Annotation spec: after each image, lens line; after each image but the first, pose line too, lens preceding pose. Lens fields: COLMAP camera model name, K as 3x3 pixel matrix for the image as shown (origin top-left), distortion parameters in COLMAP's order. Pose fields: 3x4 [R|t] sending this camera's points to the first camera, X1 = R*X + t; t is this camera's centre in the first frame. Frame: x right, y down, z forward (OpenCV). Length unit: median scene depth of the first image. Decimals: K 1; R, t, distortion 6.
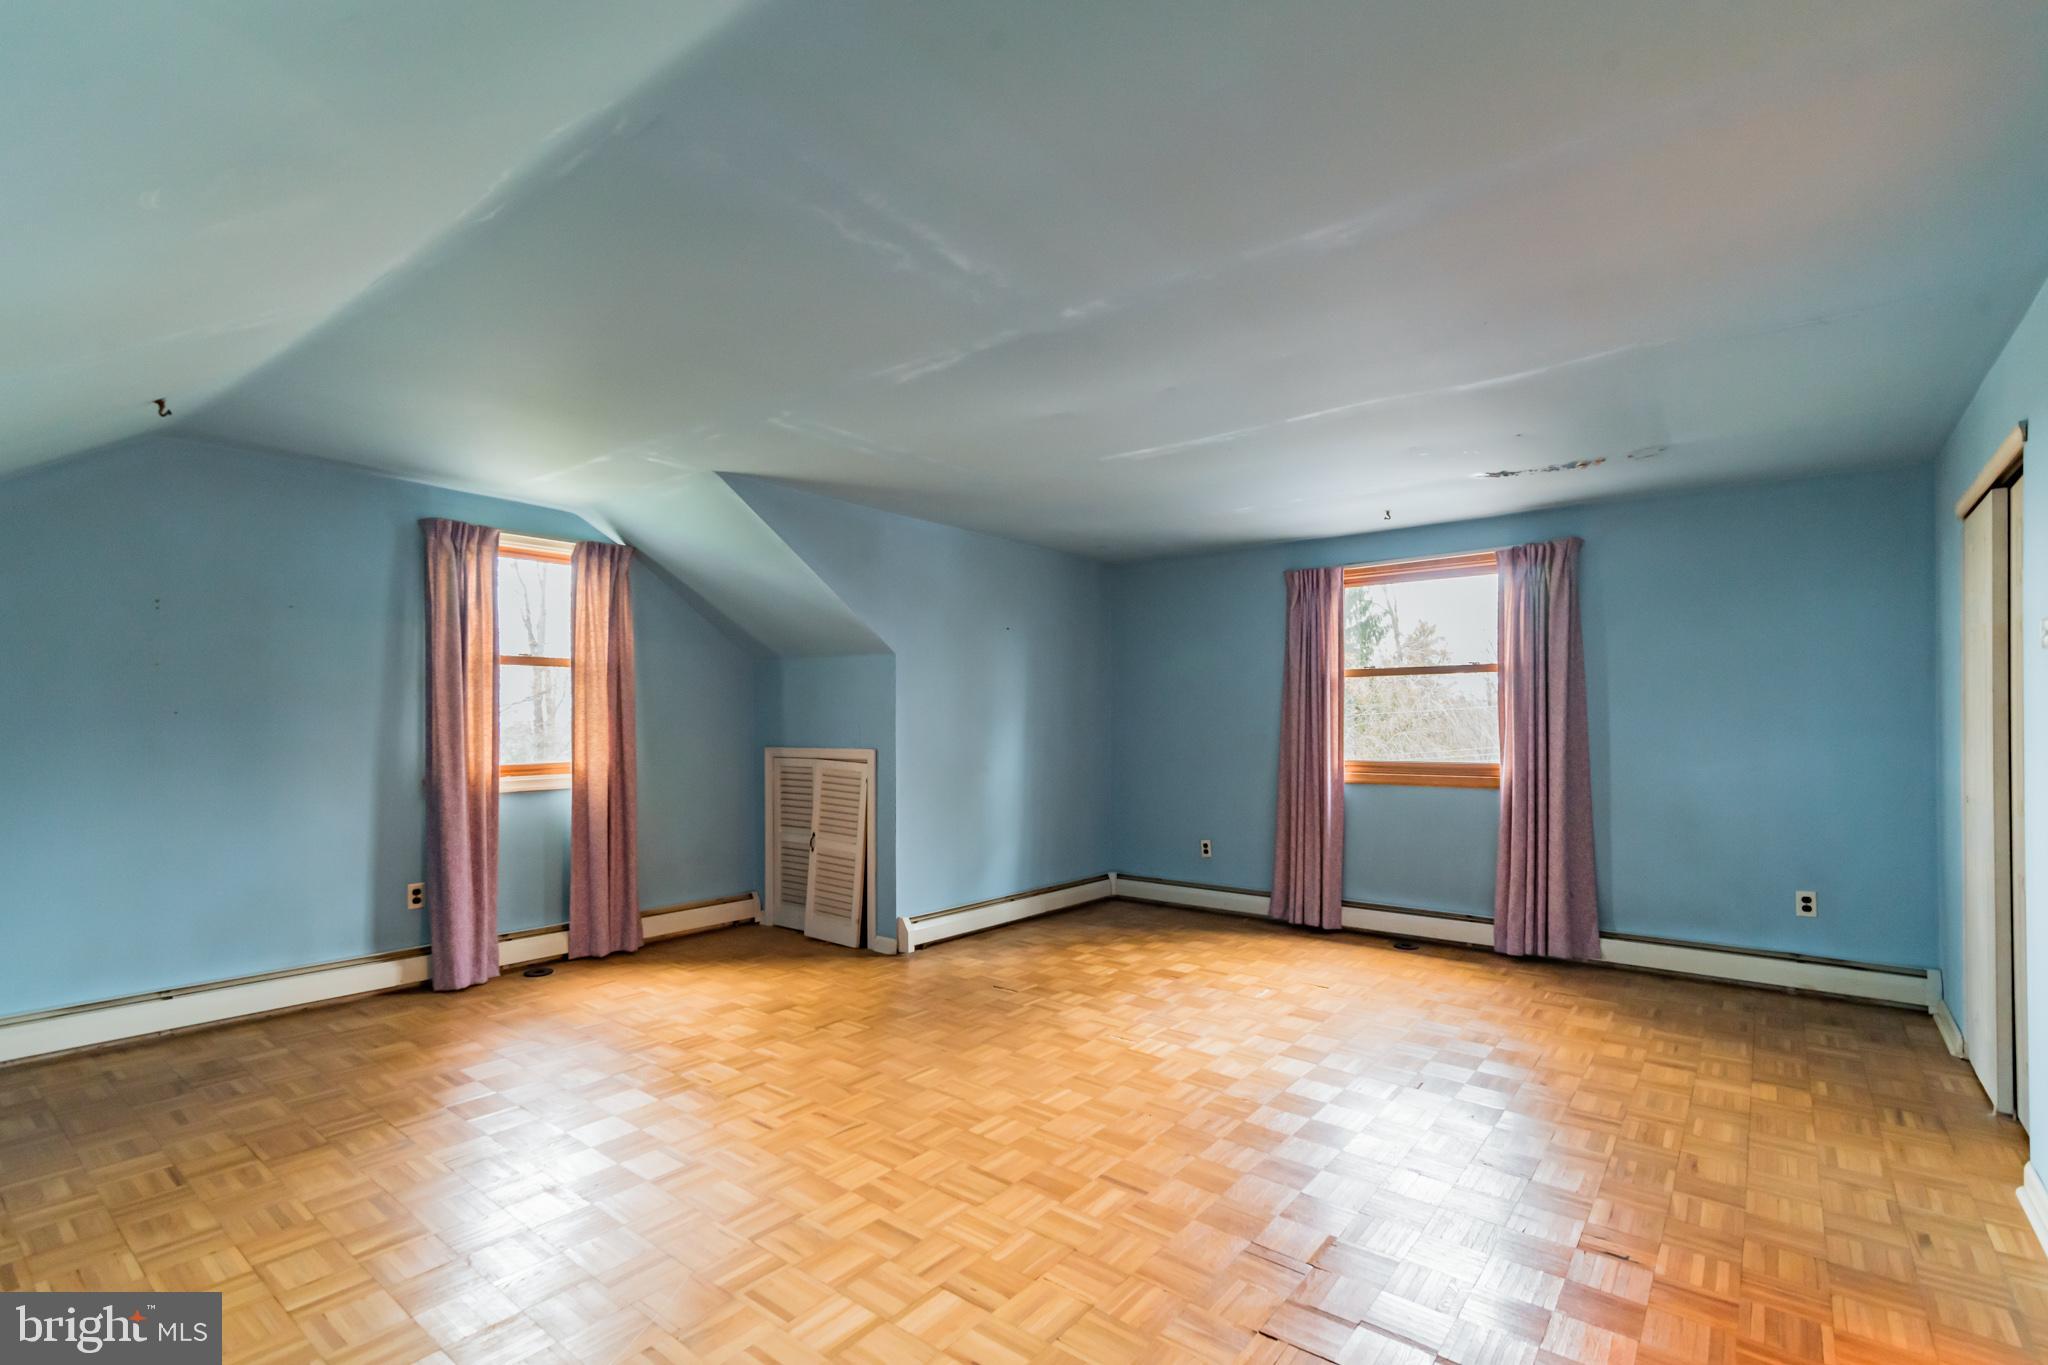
lens RADIAL K [[933.9, 0, 1019.0], [0, 933.9, 710.2], [0, 0, 1]] dist [0.013706, -0.000382]
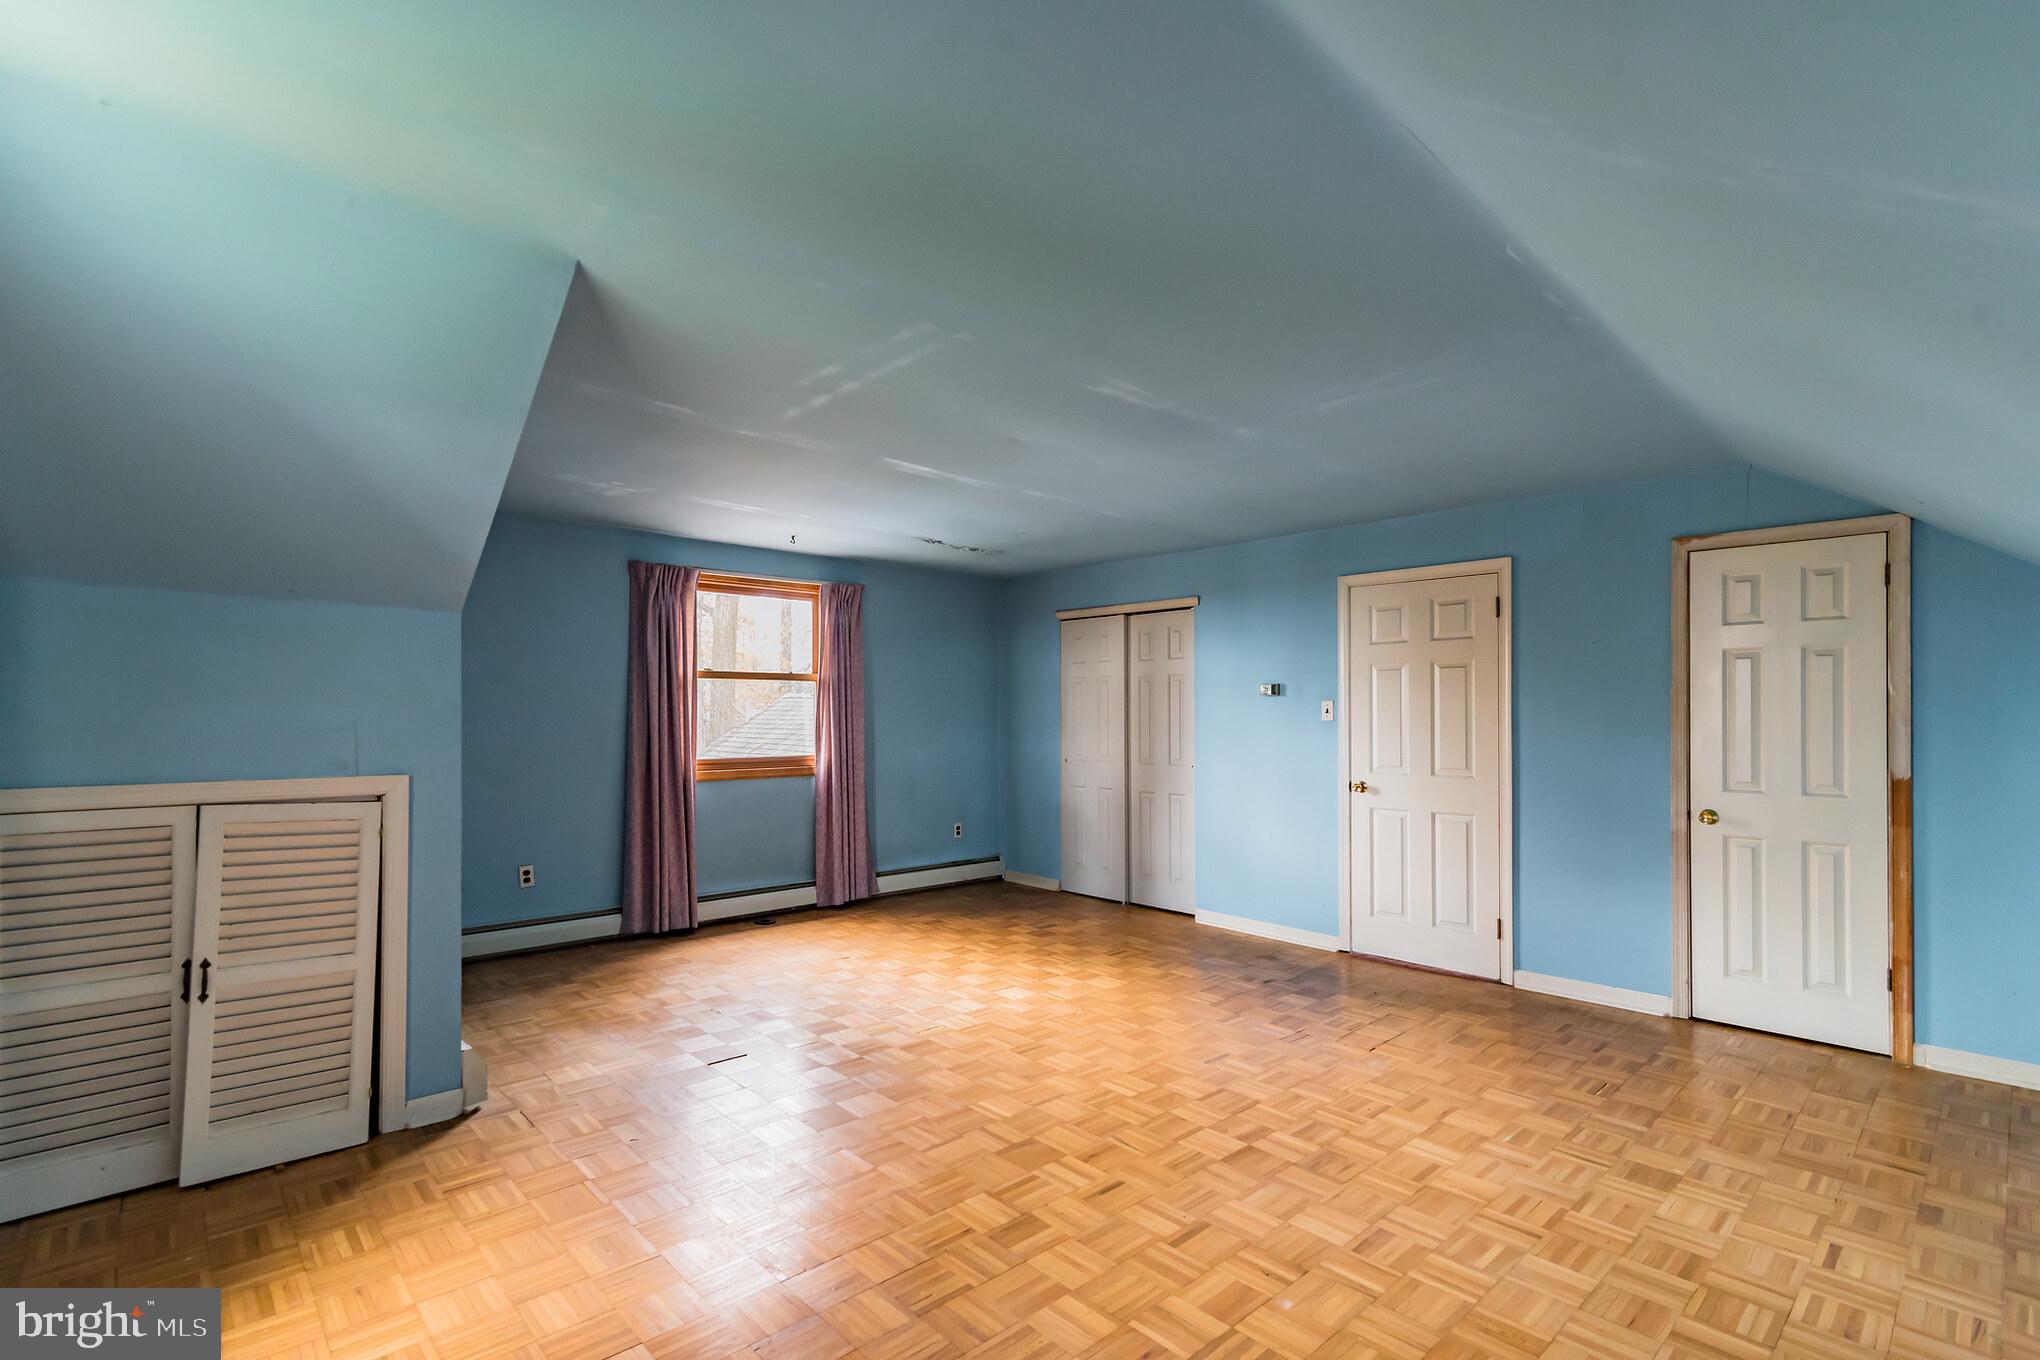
lens RADIAL K [[930.3, 0, 1015.0], [0, 930.3, 707.6], [0, 0, 1]] dist [0.013706, -0.000382]
pose [[0.155126, 0.010387, 0.987840, -0.669274], [-0.017548, 0.999816, -0.007757, -0.001388], [-0.987739, -0.016131, 0.155280, 0.553454]]
